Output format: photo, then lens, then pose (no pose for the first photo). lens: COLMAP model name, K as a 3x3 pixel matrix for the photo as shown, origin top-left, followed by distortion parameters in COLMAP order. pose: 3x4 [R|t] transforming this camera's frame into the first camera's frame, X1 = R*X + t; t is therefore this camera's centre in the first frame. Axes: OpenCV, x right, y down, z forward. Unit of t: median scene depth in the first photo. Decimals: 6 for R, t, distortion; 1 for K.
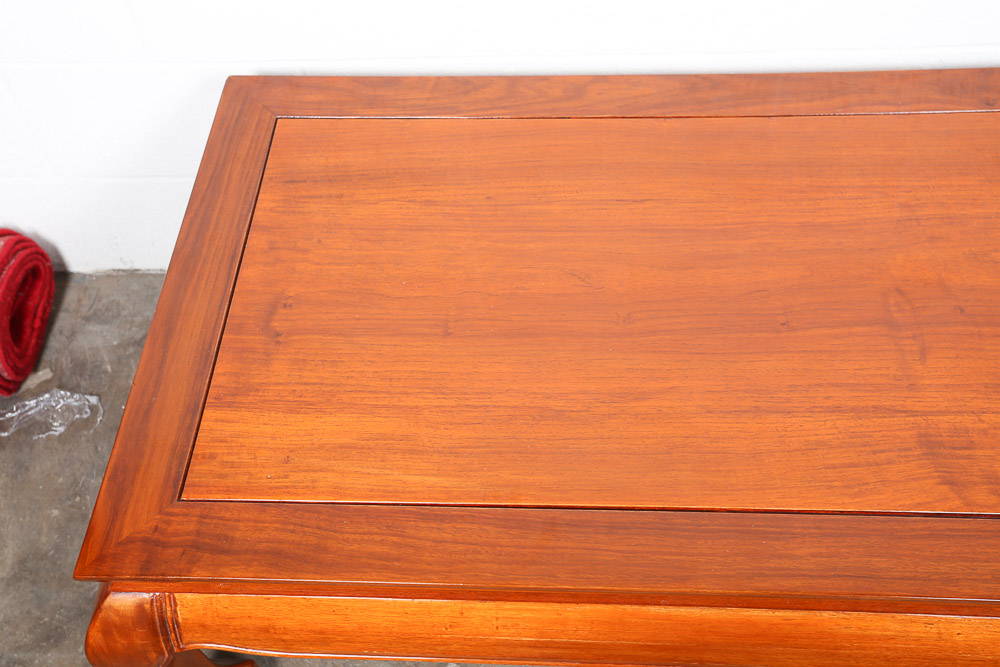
lens RADIAL K [[1085.6, 0, 500.0], [0, 1085.6, 333.5], [0, 0, 1]] dist [-0.001870, 0.144211]
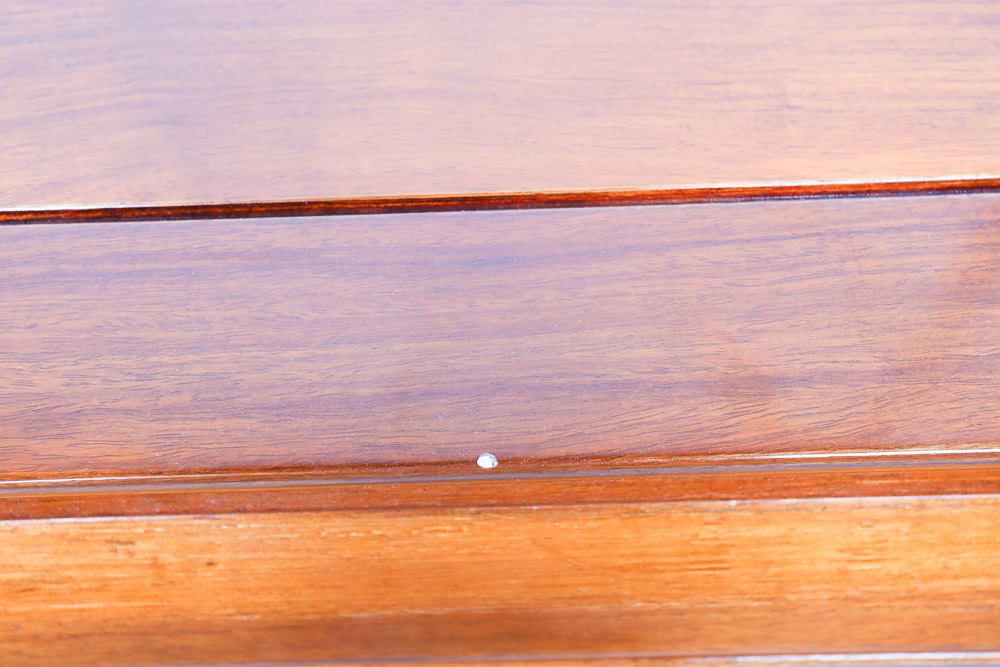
lens RADIAL K [[1085.6, 0, 500.0], [0, 1085.6, 333.5], [0, 0, 1]] dist [-0.001870, 0.144211]
pose [[0.996703, -0.048584, 0.064977, 0.455394], [0.037753, 0.986620, 0.158603, 0.142551], [-0.071813, -0.155627, 0.985202, 0.623798]]
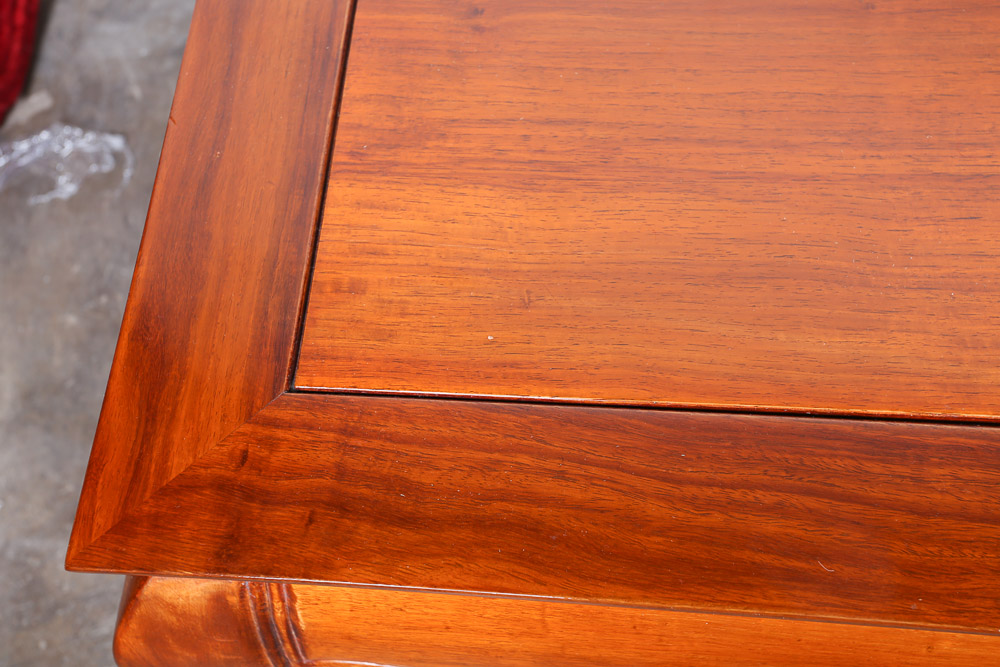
lens RADIAL K [[1085.6, 0, 500.0], [0, 1085.6, 333.5], [0, 0, 1]] dist [-0.001870, 0.144211]
pose [[0.998986, 0.012967, -0.043122, -0.186533], [-0.002233, 0.970731, 0.240158, 0.024506], [0.044974, -0.239818, 0.969776, 0.567008]]
